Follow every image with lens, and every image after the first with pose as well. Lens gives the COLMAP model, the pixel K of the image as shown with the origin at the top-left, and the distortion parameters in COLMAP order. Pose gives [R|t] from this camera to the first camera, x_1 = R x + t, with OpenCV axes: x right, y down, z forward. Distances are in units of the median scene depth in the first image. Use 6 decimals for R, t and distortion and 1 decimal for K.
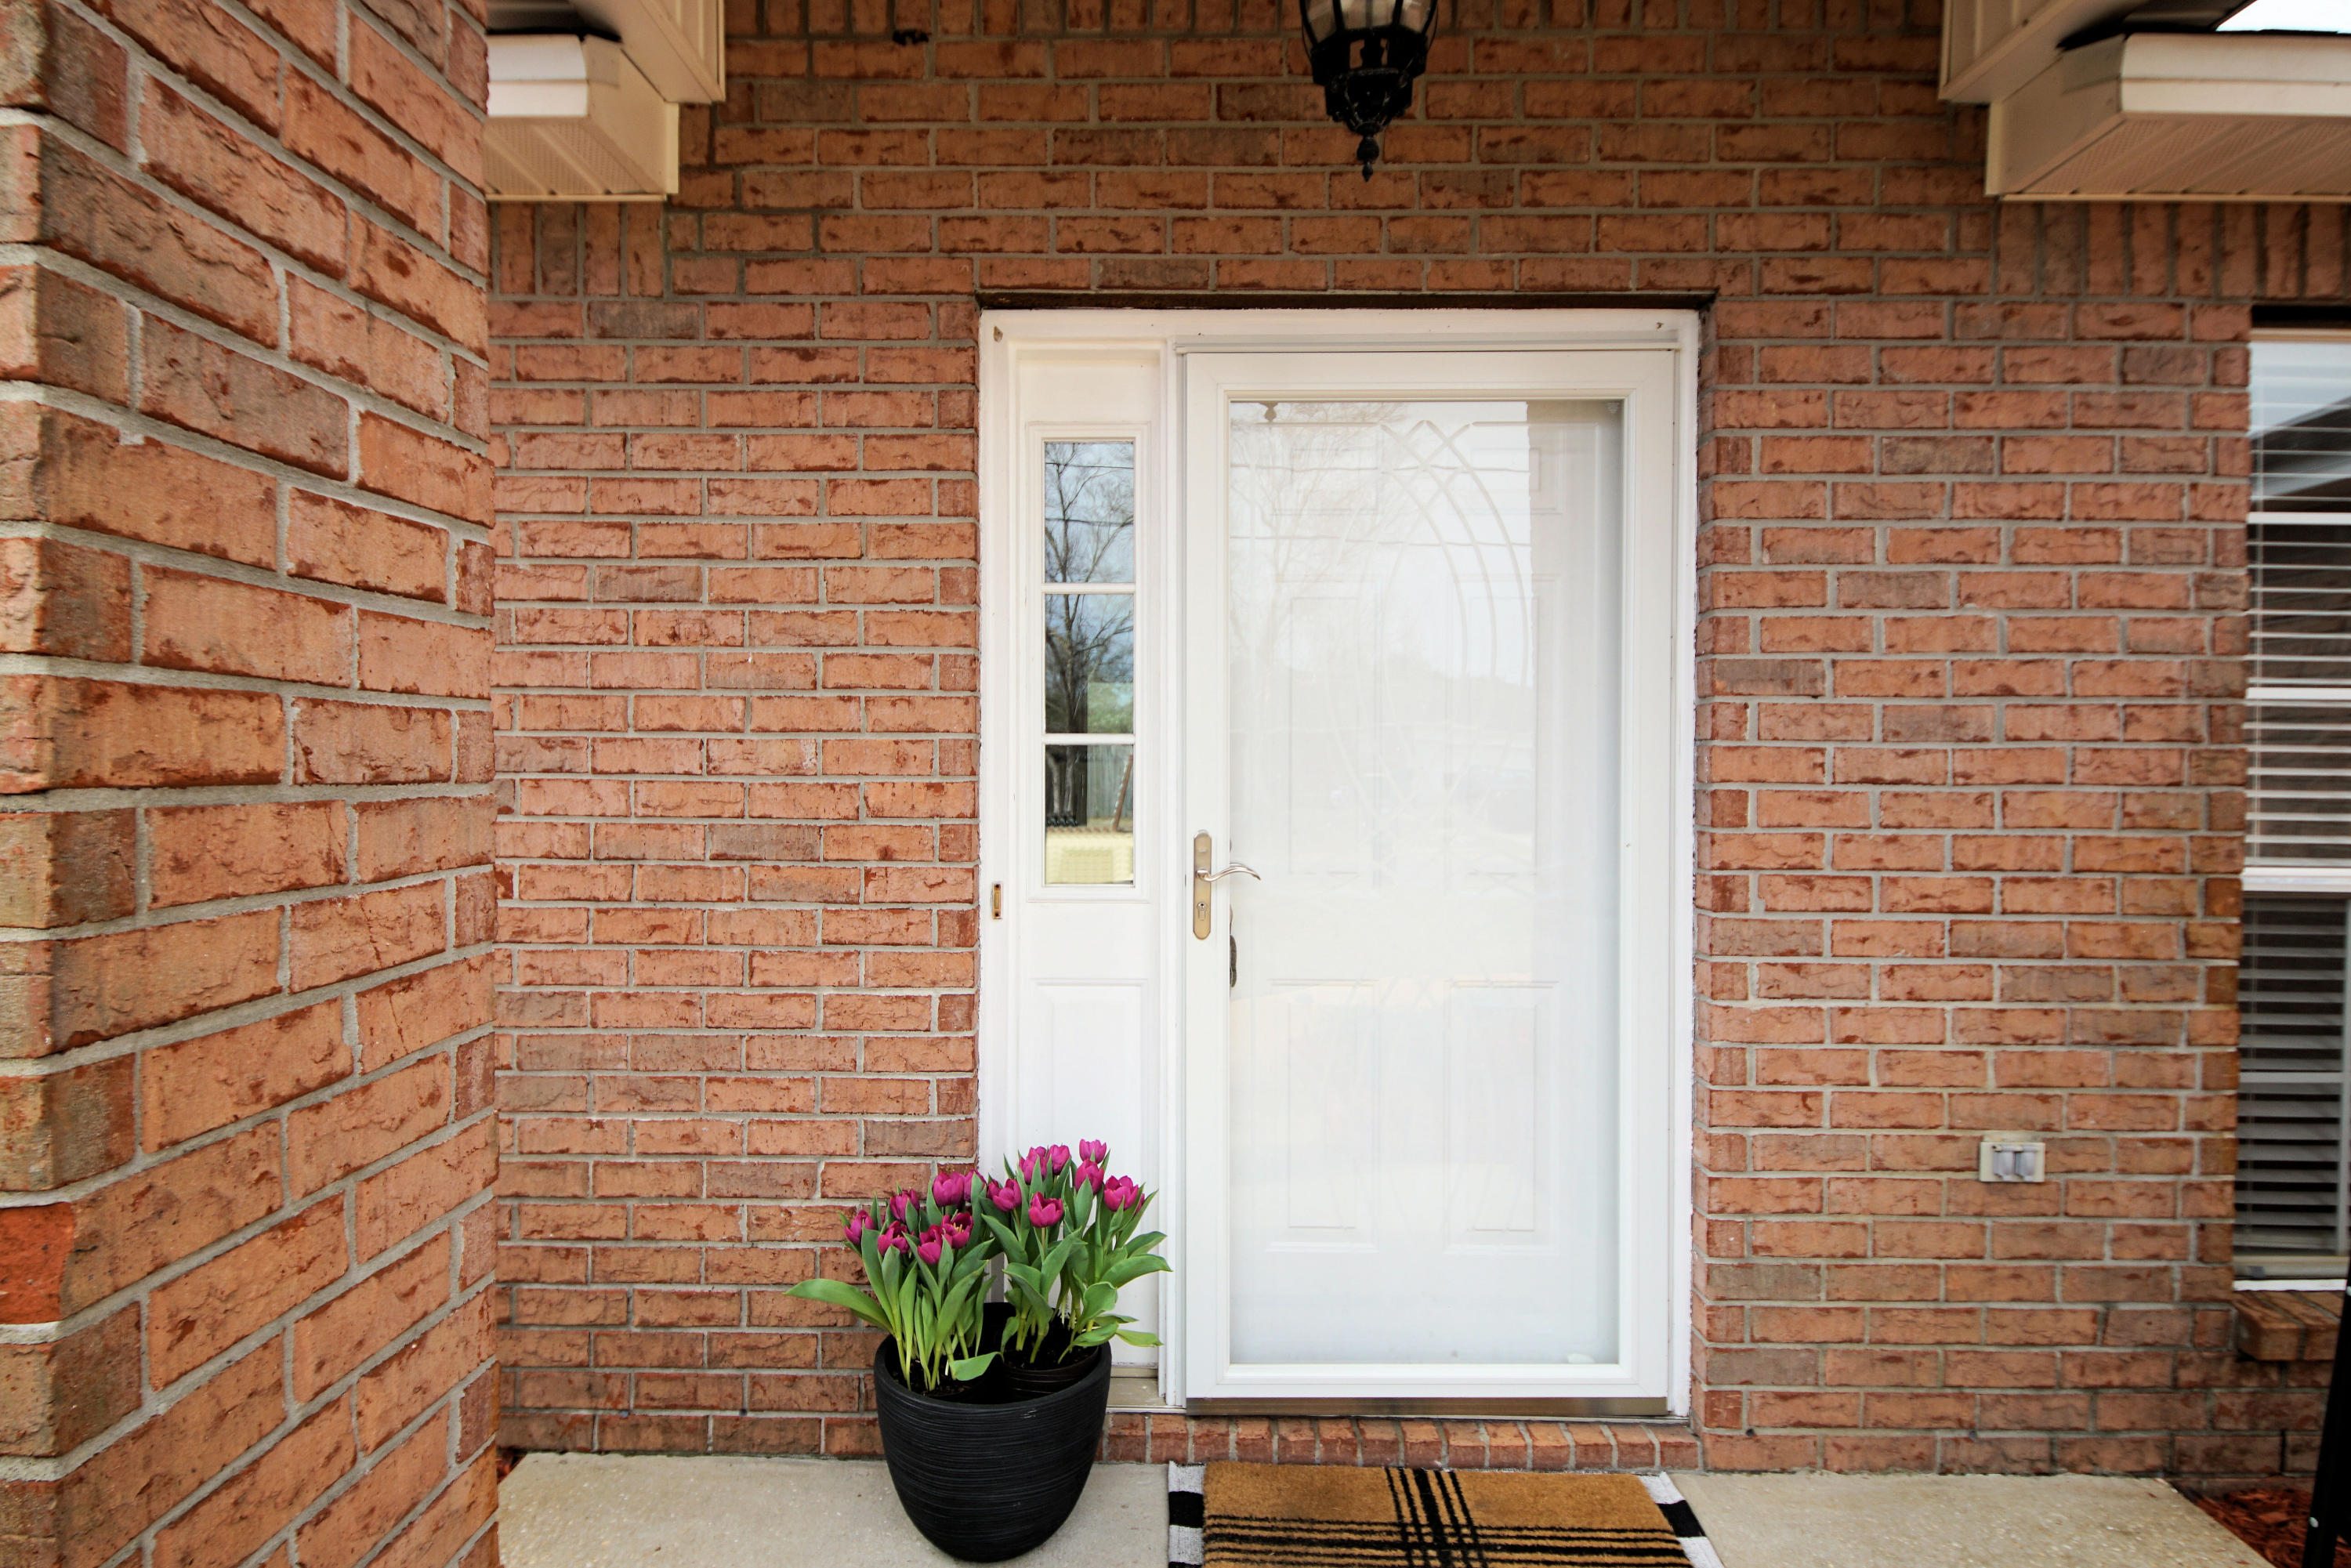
lens RADIAL K [[1204.2, 0, 1175.5], [0, 1204.2, 784.0], [0, 0, 1]] dist [0.044730, -0.035109]
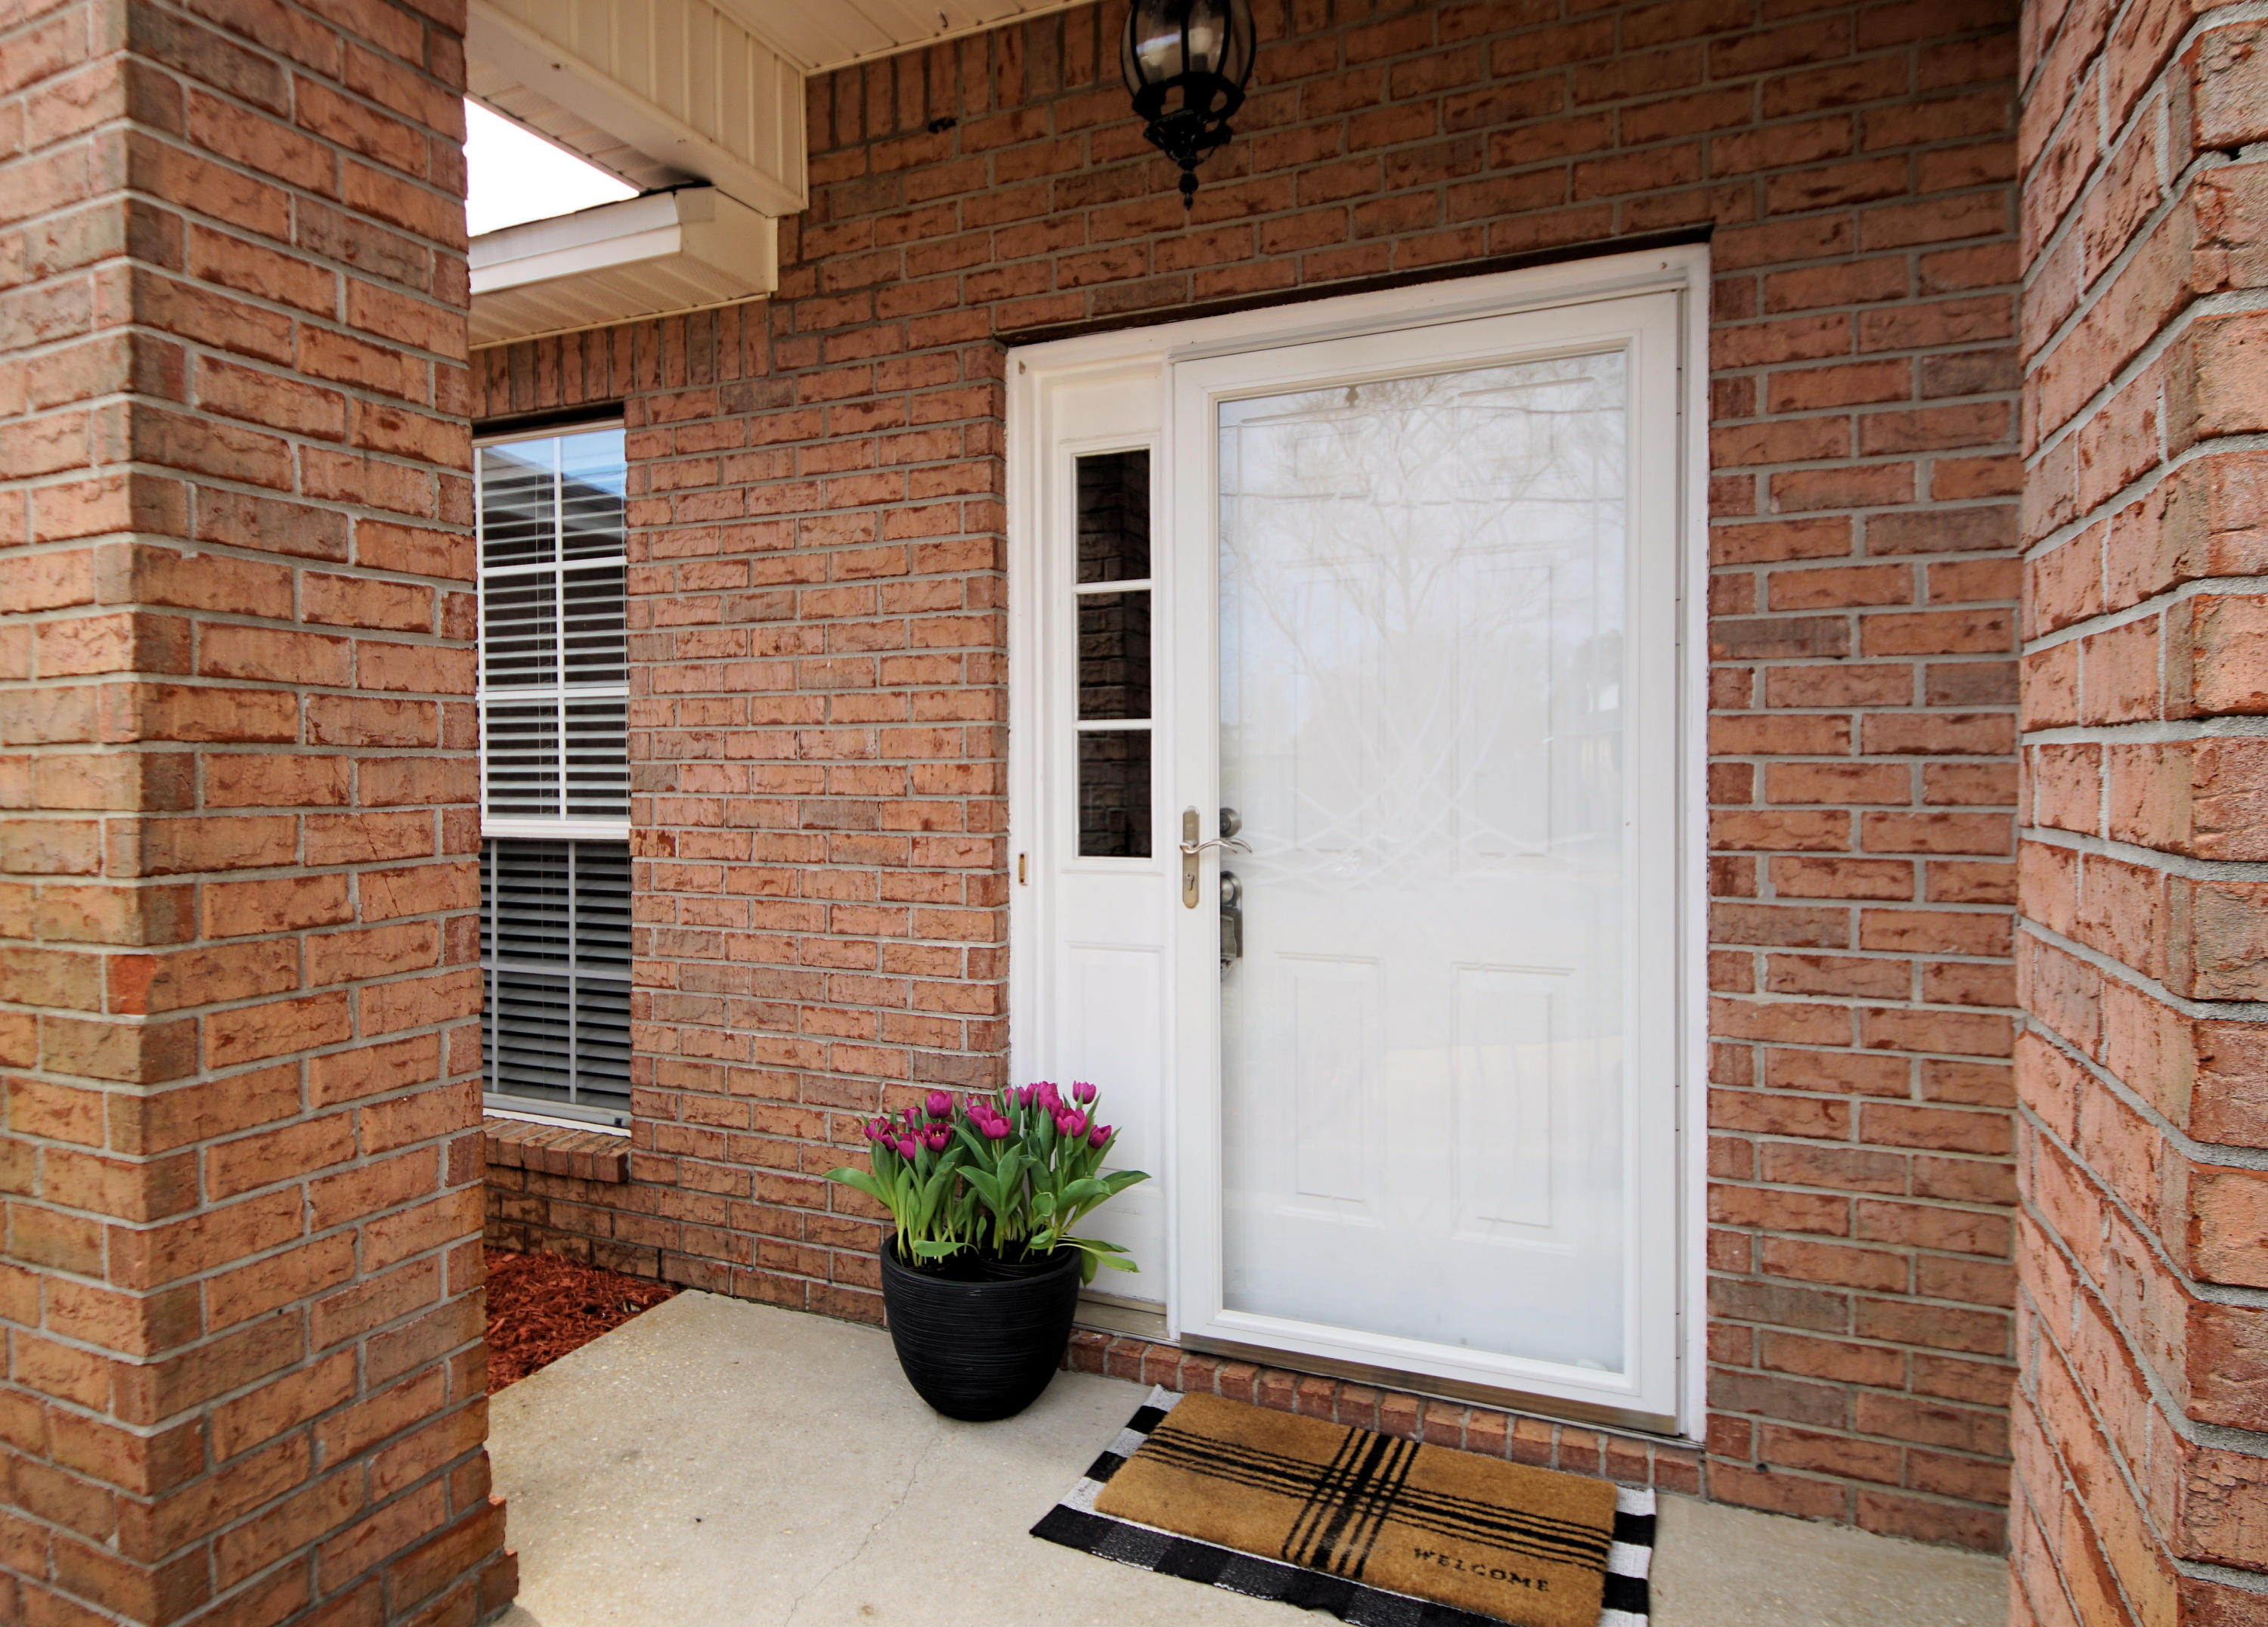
lens RADIAL K [[1337.1, 0, 1121.7], [0, 1337.1, 805.0], [0, 0, 1]] dist [0.047712, -0.043463]
pose [[0.918731, 0.001253, -0.394883, 0.448911], [0.000707, 0.999988, 0.004818, 0.032140], [0.394884, -0.004706, 0.918719, -0.121605]]
